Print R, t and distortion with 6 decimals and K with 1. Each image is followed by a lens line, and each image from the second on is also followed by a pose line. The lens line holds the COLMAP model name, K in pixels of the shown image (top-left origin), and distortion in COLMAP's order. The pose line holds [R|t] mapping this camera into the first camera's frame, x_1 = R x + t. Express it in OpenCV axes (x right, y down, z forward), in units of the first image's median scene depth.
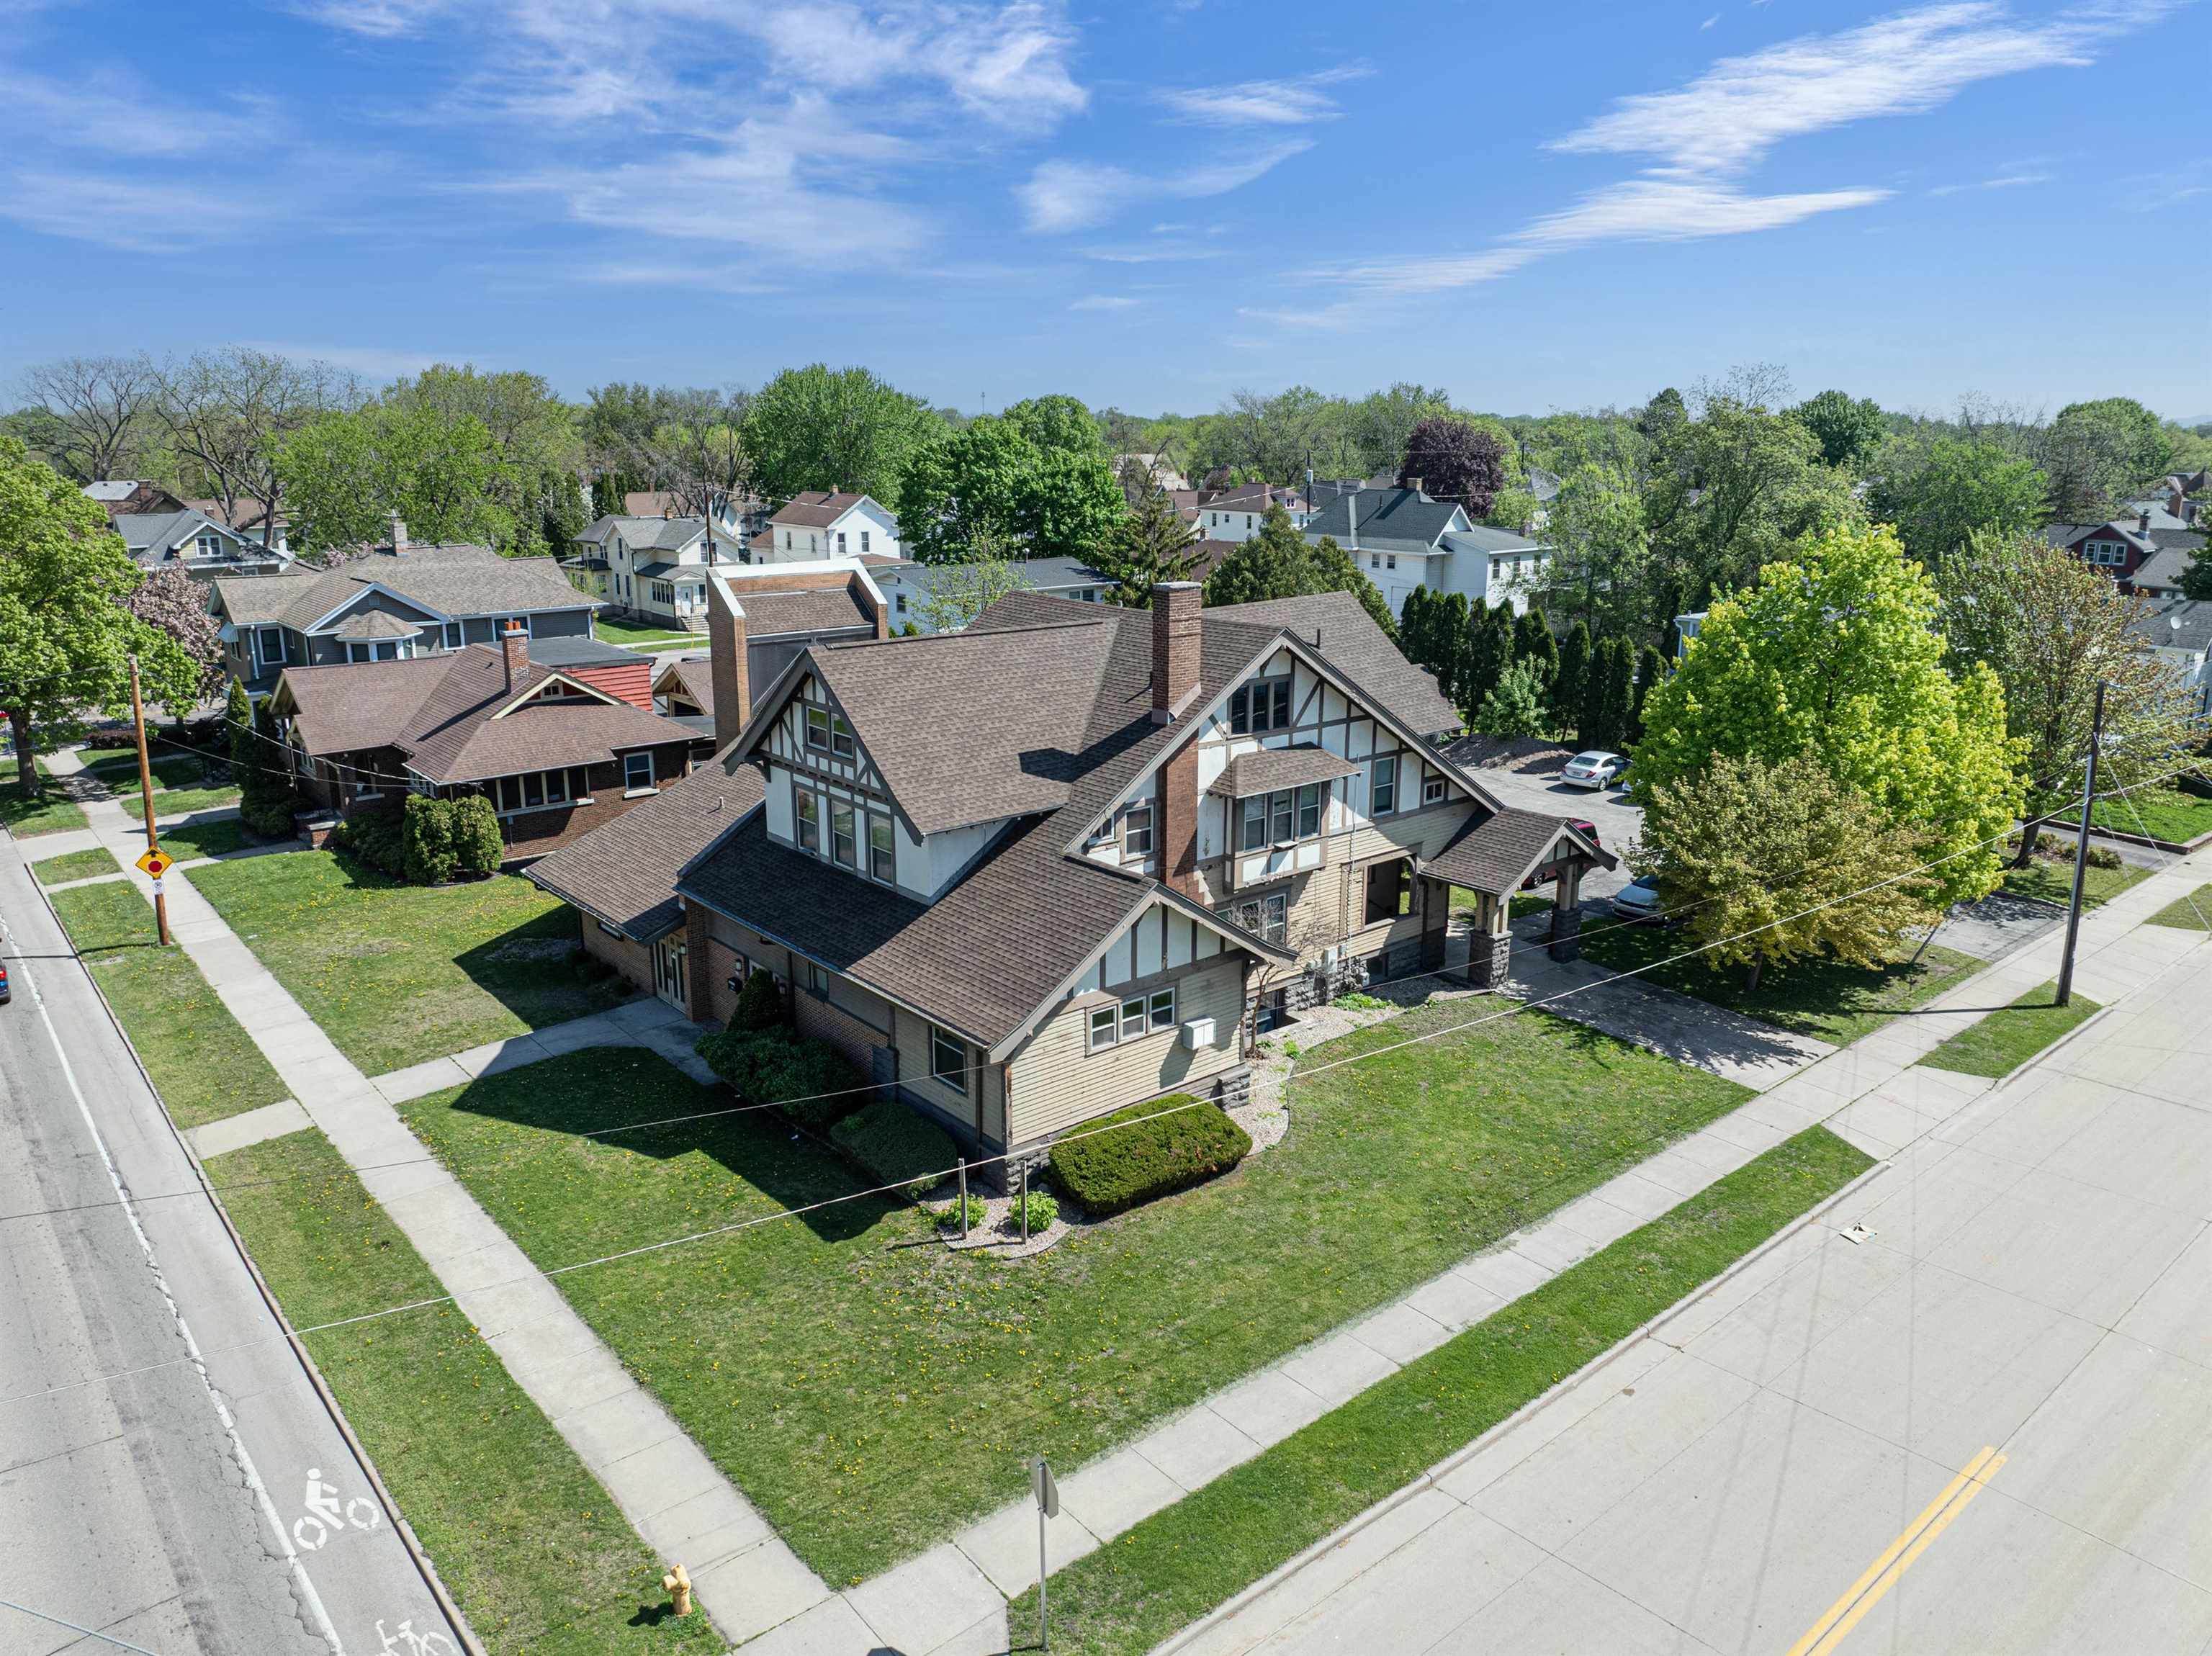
lens RADIAL K [[1578.7, 0, 1105.0], [0, 1578.7, 811.9], [0, 0, 1]] dist [-0.030178, -0.008618]
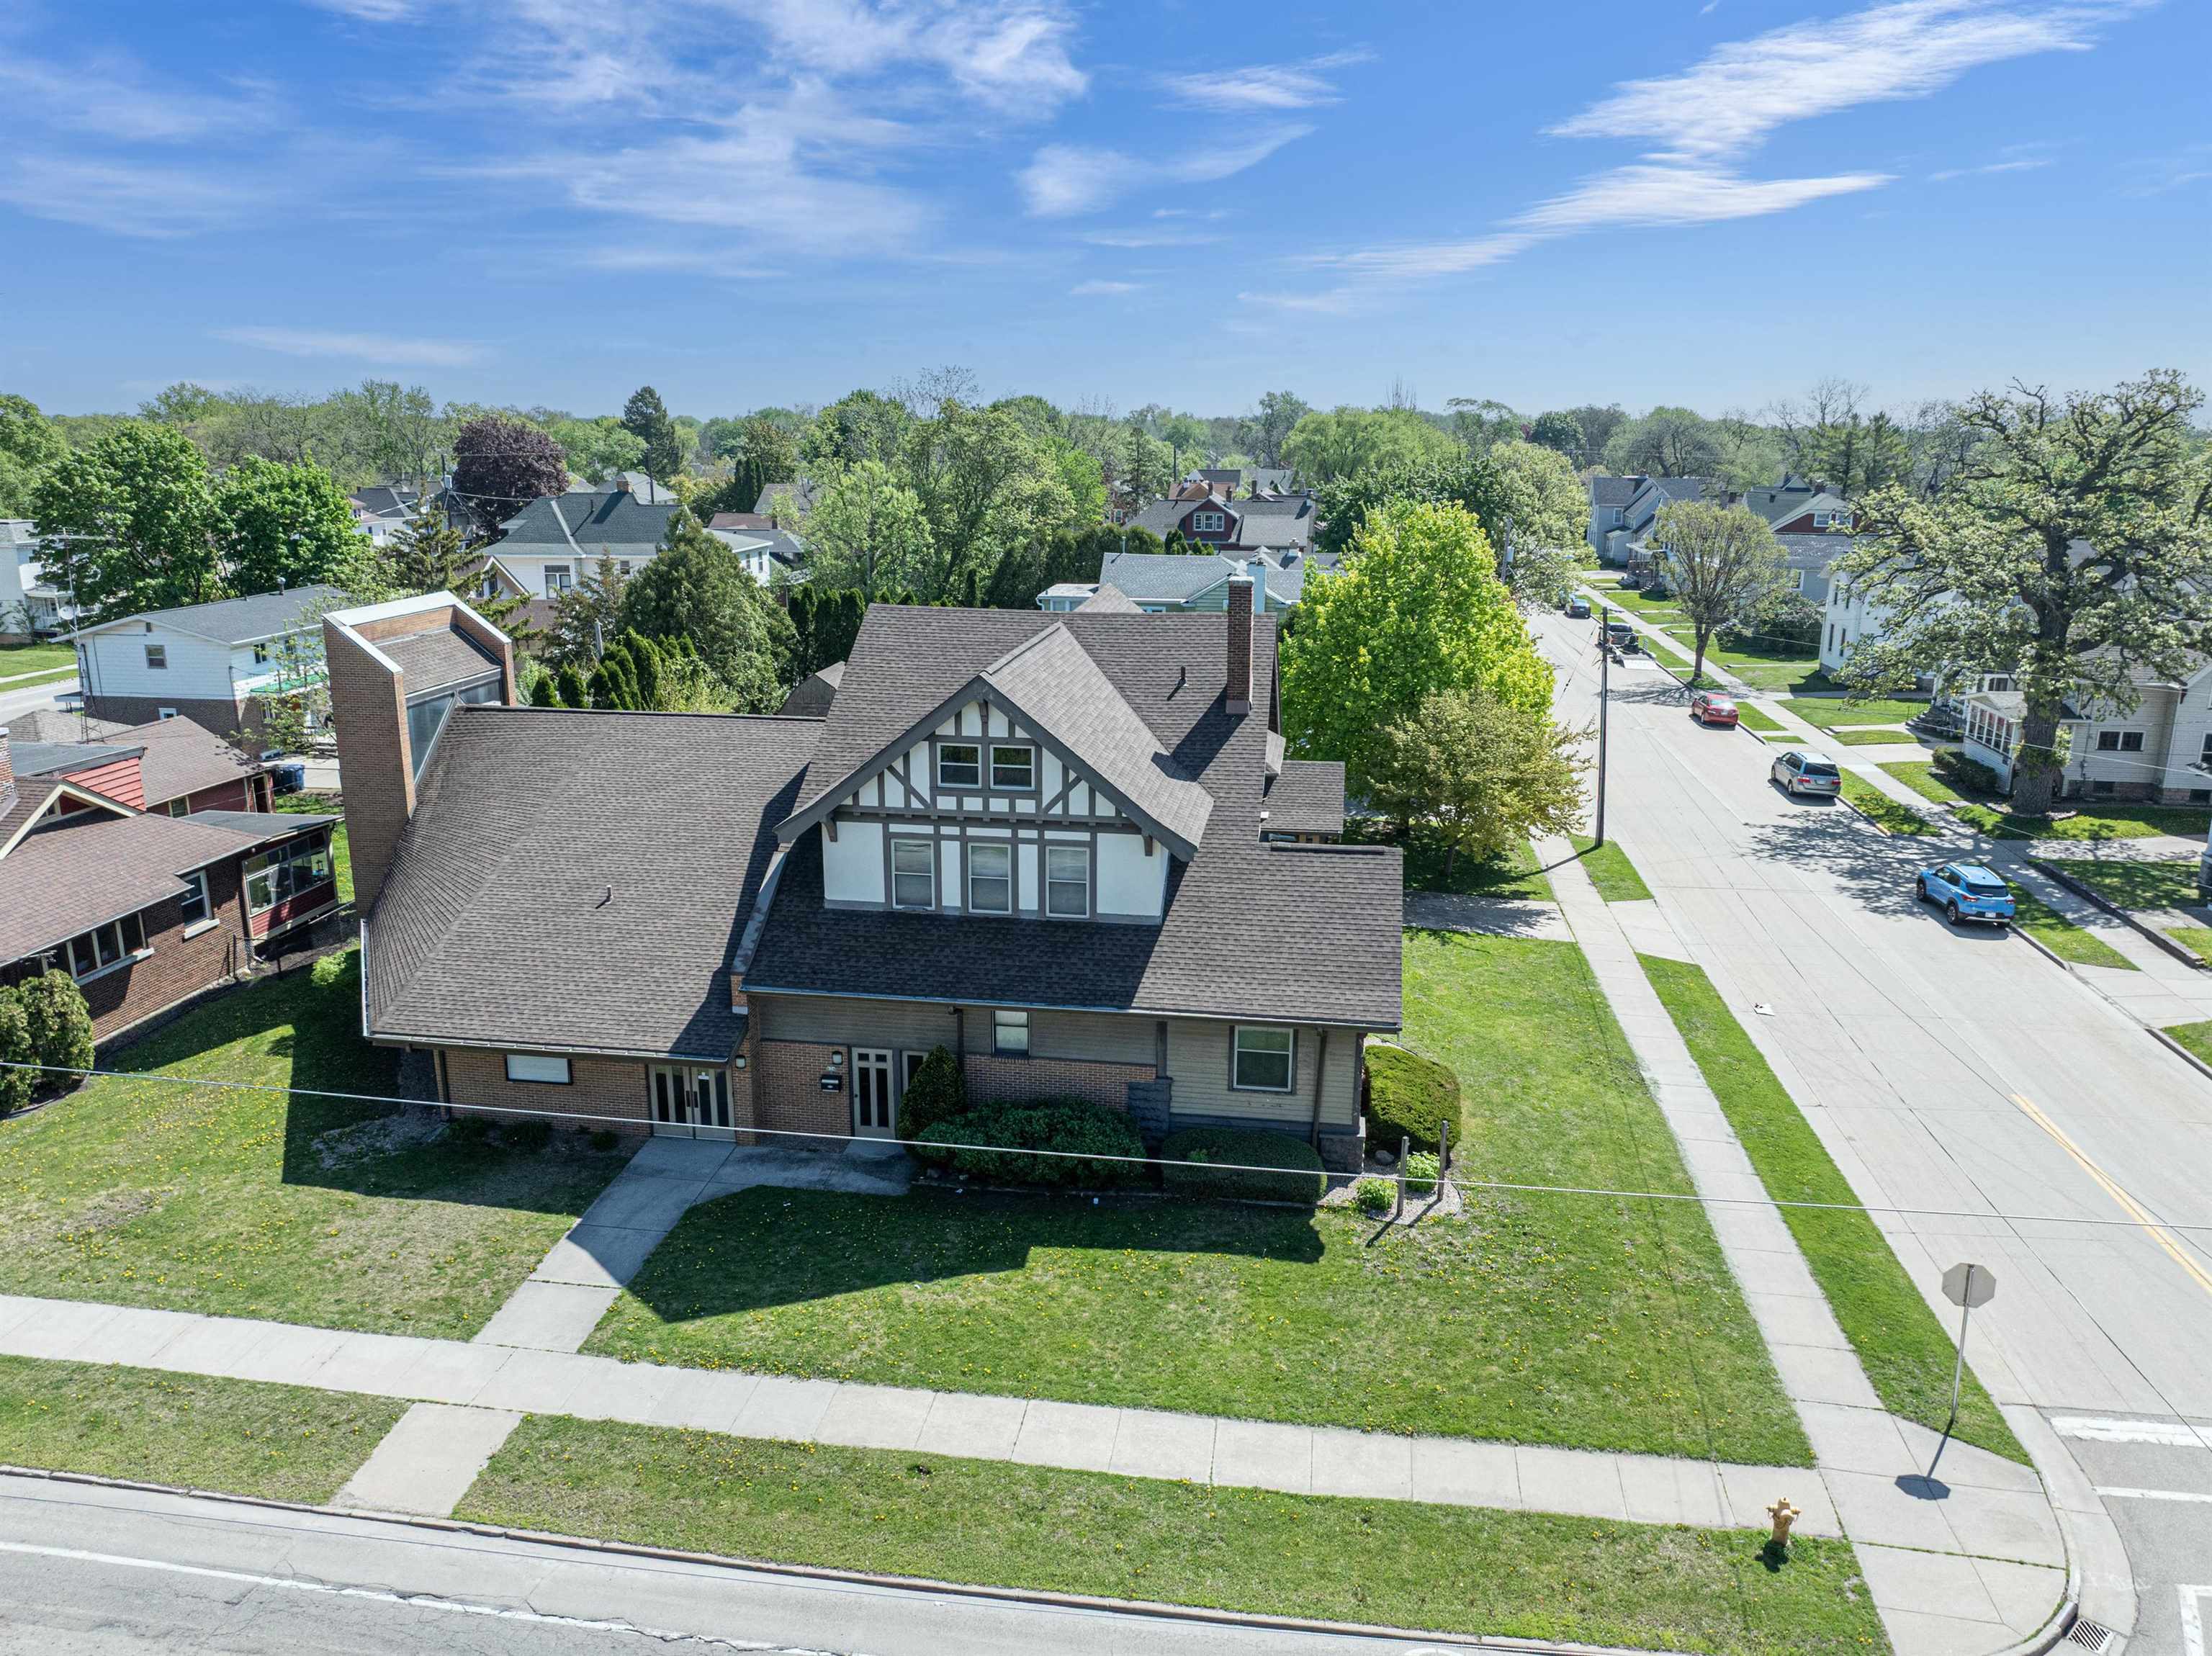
lens RADIAL K [[1578.7, 0, 1105.0], [0, 1578.7, 811.9], [0, 0, 1]] dist [-0.030178, -0.008618]
pose [[0.744717, -0.159765, 0.647975, -0.653925], [0.158528, 0.985482, 0.060784, -0.063305], [-0.648278, 0.057456, 0.759232, 0.246266]]
